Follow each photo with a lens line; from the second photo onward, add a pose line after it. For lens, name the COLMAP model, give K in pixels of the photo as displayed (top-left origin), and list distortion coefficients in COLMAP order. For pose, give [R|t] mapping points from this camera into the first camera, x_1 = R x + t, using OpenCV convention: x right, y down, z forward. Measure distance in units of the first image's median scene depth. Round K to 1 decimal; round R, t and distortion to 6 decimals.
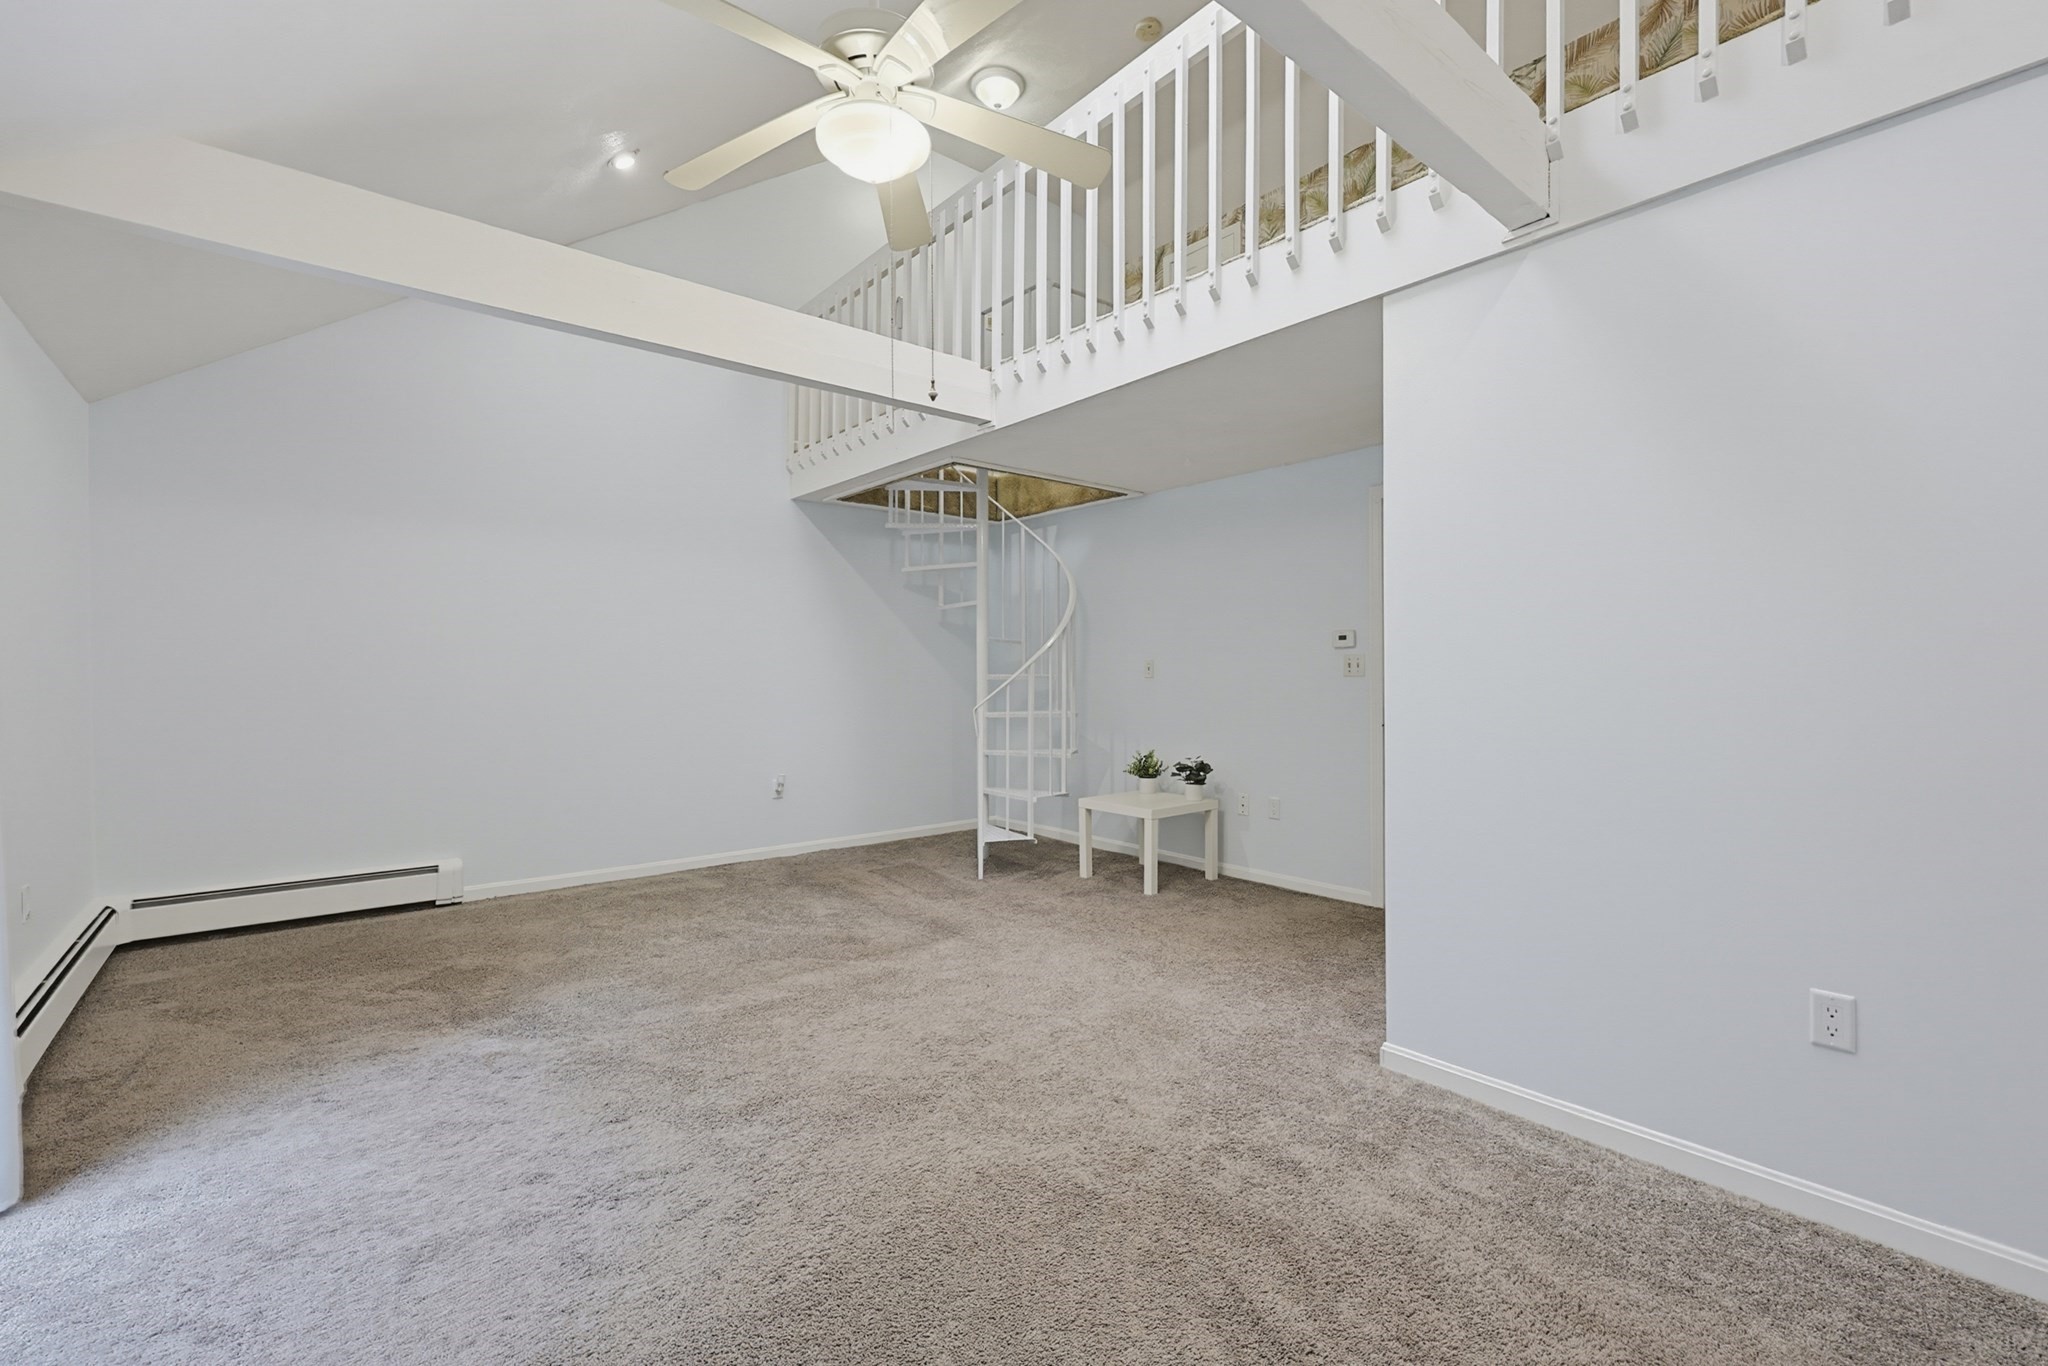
lens RADIAL K [[879.2, 0, 1002.6], [0, 879.2, 682.2], [0, 0, 1]] dist [-0.003792, 0.000959]
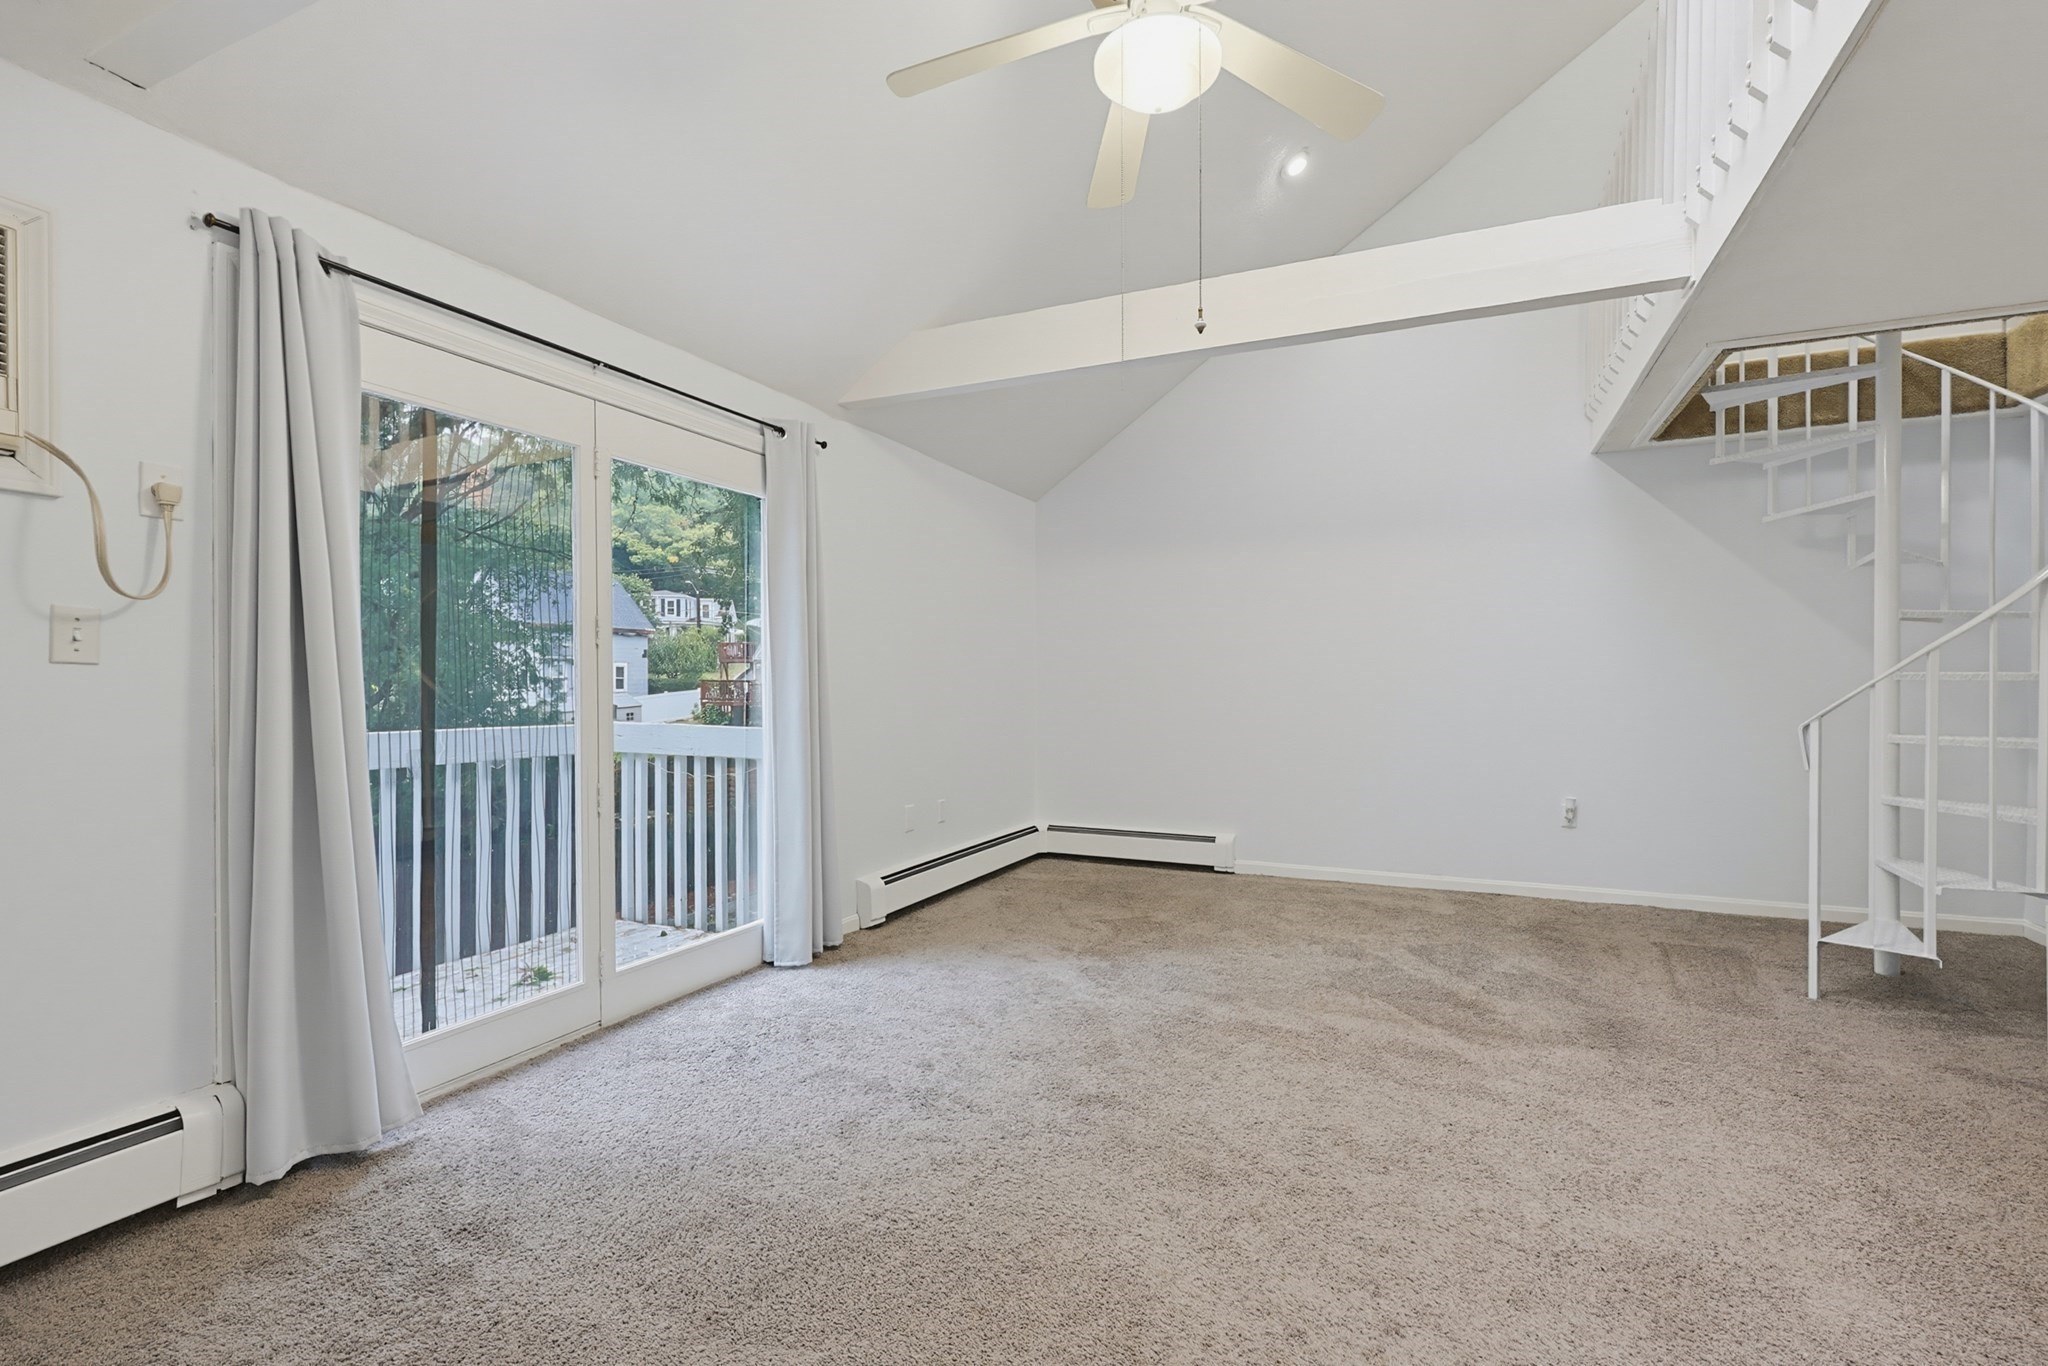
lens RADIAL K [[879.2, 0, 1042.7], [0, 879.2, 689.4], [0, 0, 1]] dist [-0.003792, 0.000959]
pose [[0.469958, 0.009577, -0.882637, 0.385544], [-0.009250, 0.999940, 0.005924, 0.007406], [0.882641, 0.005380, 0.470018, 0.321122]]
